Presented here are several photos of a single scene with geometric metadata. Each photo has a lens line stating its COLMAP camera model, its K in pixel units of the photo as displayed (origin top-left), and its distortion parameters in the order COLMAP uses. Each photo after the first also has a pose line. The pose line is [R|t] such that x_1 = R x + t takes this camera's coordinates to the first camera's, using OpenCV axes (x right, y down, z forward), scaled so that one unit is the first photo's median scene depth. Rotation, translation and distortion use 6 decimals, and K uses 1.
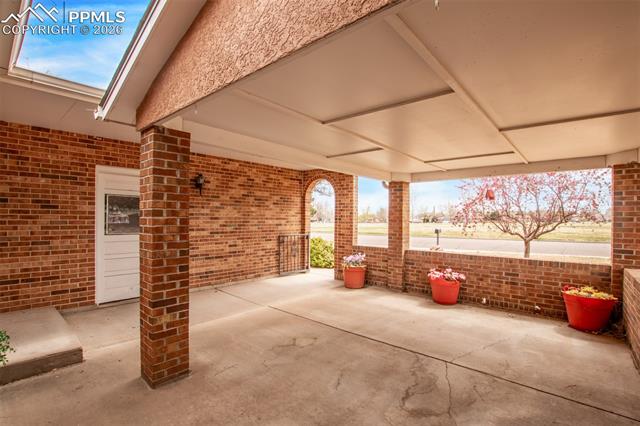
lens RADIAL K [[299.2, 0, 318.3], [0, 299.2, 215.4], [0, 0, 1]] dist [-0.026264, 0.001897]
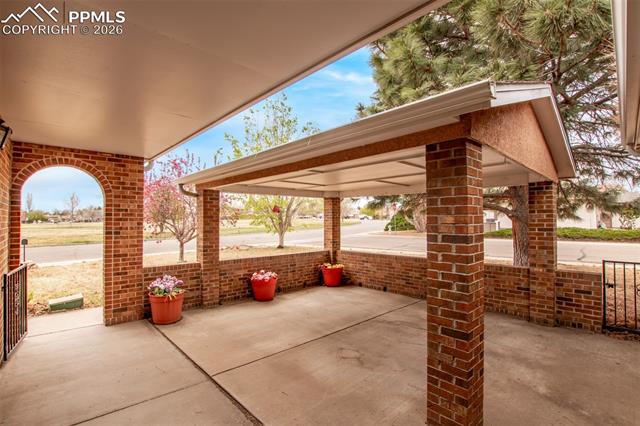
lens RADIAL K [[299.2, 0, 318.0], [0, 299.2, 214.2], [0, 0, 1]] dist [-0.026264, 0.001897]
pose [[0.110422, 0.008356, 0.993850, -0.987384], [-0.002998, 0.999963, -0.008074, -0.045870], [-0.993880, -0.002088, 0.110442, 0.903837]]
